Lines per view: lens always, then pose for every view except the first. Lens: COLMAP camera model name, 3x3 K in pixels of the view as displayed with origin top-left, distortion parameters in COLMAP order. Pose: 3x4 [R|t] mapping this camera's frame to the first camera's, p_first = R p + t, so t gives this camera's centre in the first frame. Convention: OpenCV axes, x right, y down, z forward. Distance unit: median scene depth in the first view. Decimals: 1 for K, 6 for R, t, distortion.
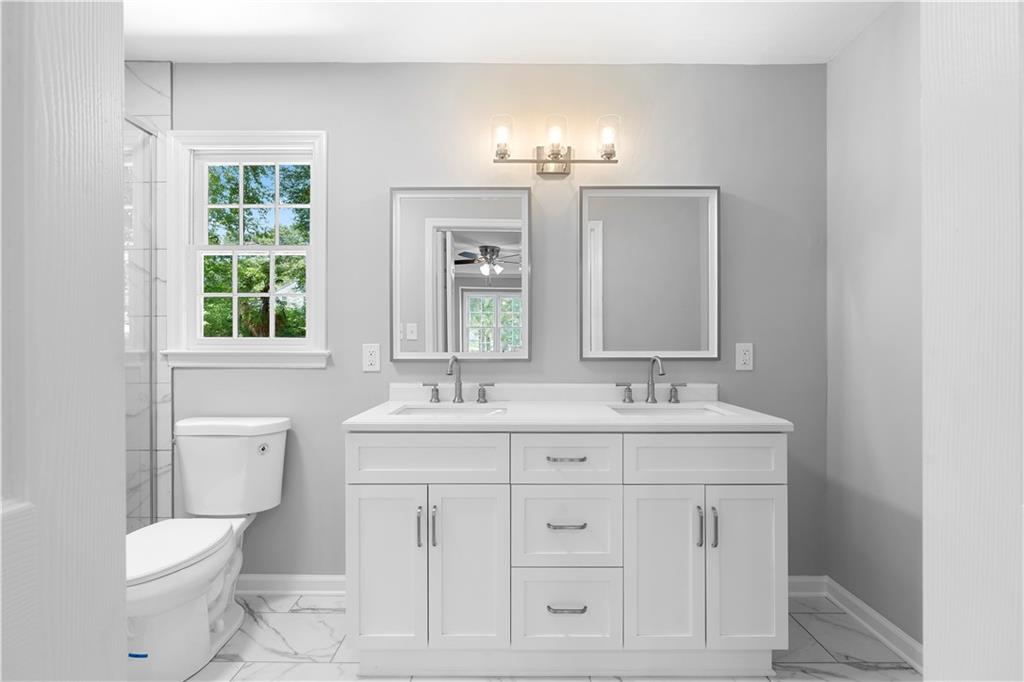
lens RADIAL K [[462.7, 0, 518.3], [0, 462.7, 342.1], [0, 0, 1]] dist [-0.005713, 0.000301]
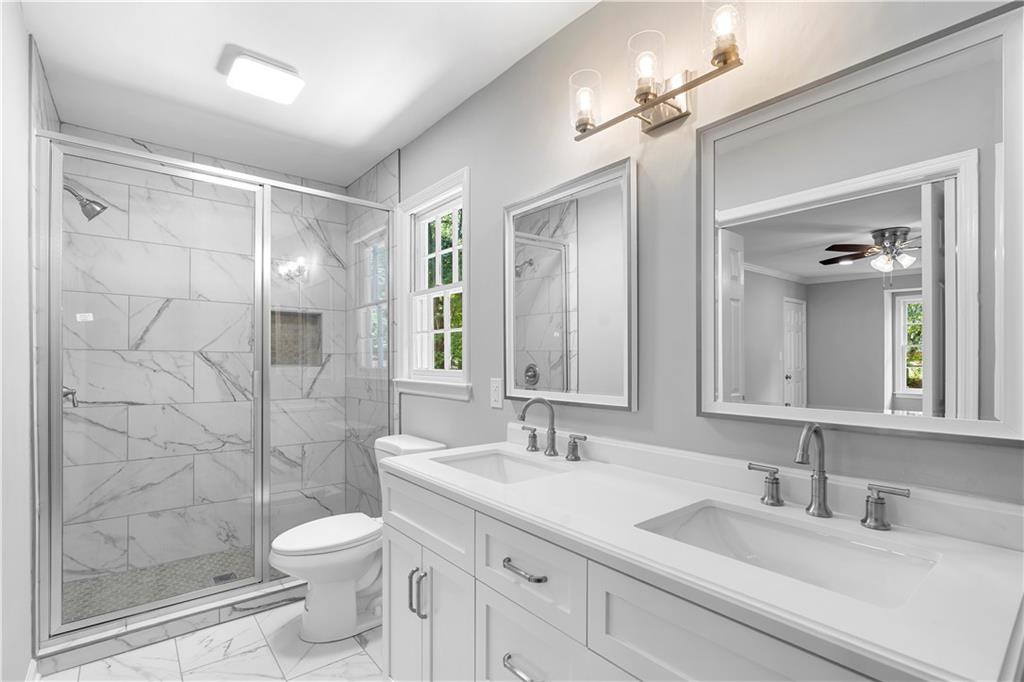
lens RADIAL K [[486.3, 0, 512.8], [0, 486.3, 355.9], [0, 0, 1]] dist [0.002148, 0.000450]
pose [[0.631927, -0.005788, -0.775006, 0.465942], [-0.005480, 0.999914, -0.011937, -0.029777], [0.775008, 0.011791, 0.631841, 0.407871]]
